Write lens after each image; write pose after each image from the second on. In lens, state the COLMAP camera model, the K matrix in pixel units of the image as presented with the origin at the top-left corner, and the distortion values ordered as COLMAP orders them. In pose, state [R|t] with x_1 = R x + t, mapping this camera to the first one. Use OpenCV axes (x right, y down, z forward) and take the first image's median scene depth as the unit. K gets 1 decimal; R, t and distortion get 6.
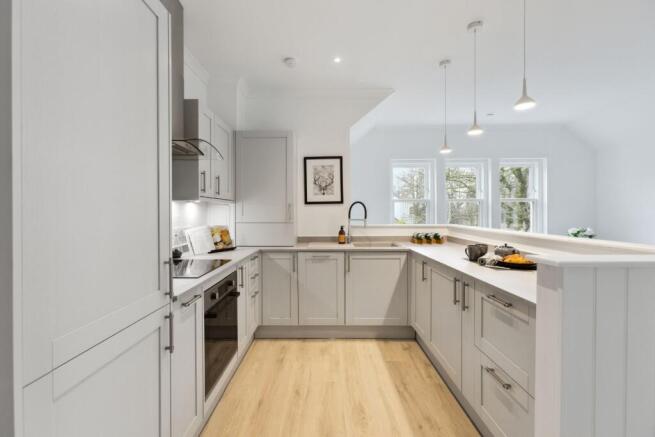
lens RADIAL K [[292.4, 0, 321.4], [0, 292.4, 217.3], [0, 0, 1]] dist [0.001772, 0.000509]
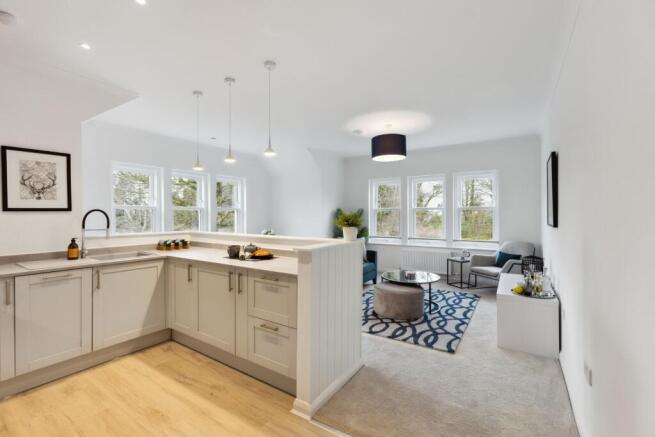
lens RADIAL K [[292.4, 0, 321.4], [0, 292.4, 217.3], [0, 0, 1]] dist [0.001772, 0.000509]
pose [[0.552718, -0.003252, 0.833362, -0.269055], [0.012783, 0.999908, -0.004576, -0.019567], [-0.833270, 0.013182, 0.552709, -0.059147]]
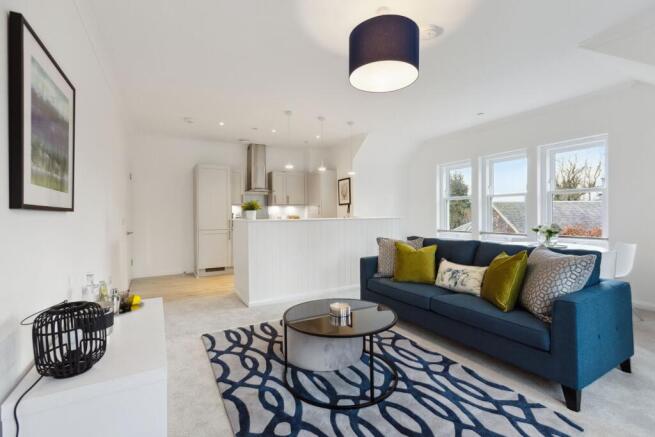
lens RADIAL K [[292.4, 0, 321.4], [0, 292.4, 217.3], [0, 0, 1]] dist [0.001772, 0.000509]
pose [[0.492779, 0.009542, -0.870102, 1.809345], [-0.011470, 0.999924, 0.004469, 0.029947], [0.870079, 0.007778, 0.492851, -0.018027]]
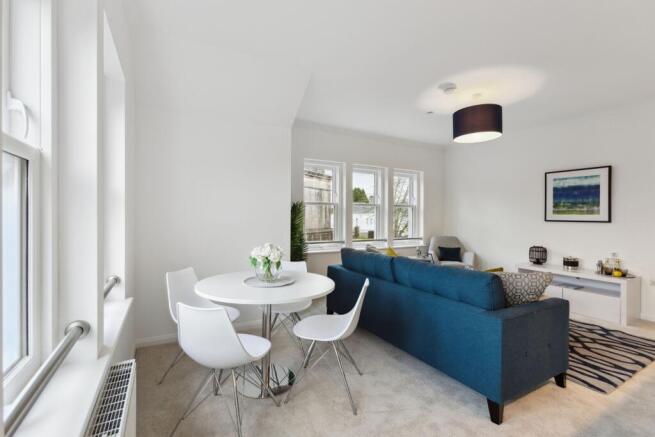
lens RADIAL K [[292.4, 0, 321.4], [0, 292.4, 217.3], [0, 0, 1]] dist [0.001772, 0.000509]
pose [[-0.497888, -0.003590, 0.867234, 0.505846], [0.005961, 0.999954, 0.007562, -0.020780], [-0.867221, 0.008935, -0.497844, 1.649565]]
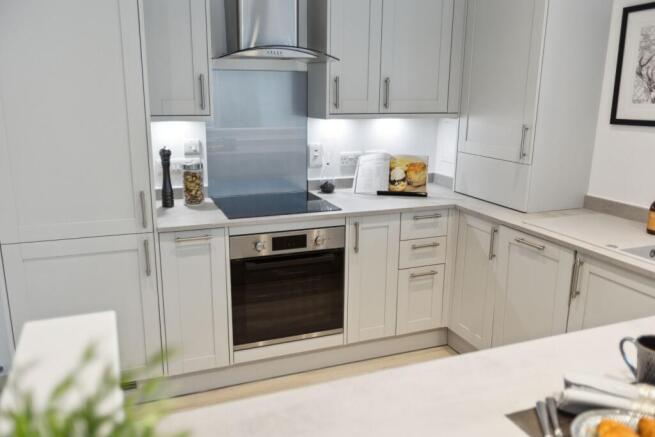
lens RADIAL K [[514.0, 0, 327.5], [0, 514.0, 218.5], [0, 0, 1]] dist [0.001433, 0.002341]
pose [[0.378261, 0.225654, -0.897774, 0.597072], [-0.027037, 0.972114, 0.232947, -0.089153], [0.925304, -0.063842, 0.373814, 0.383994]]
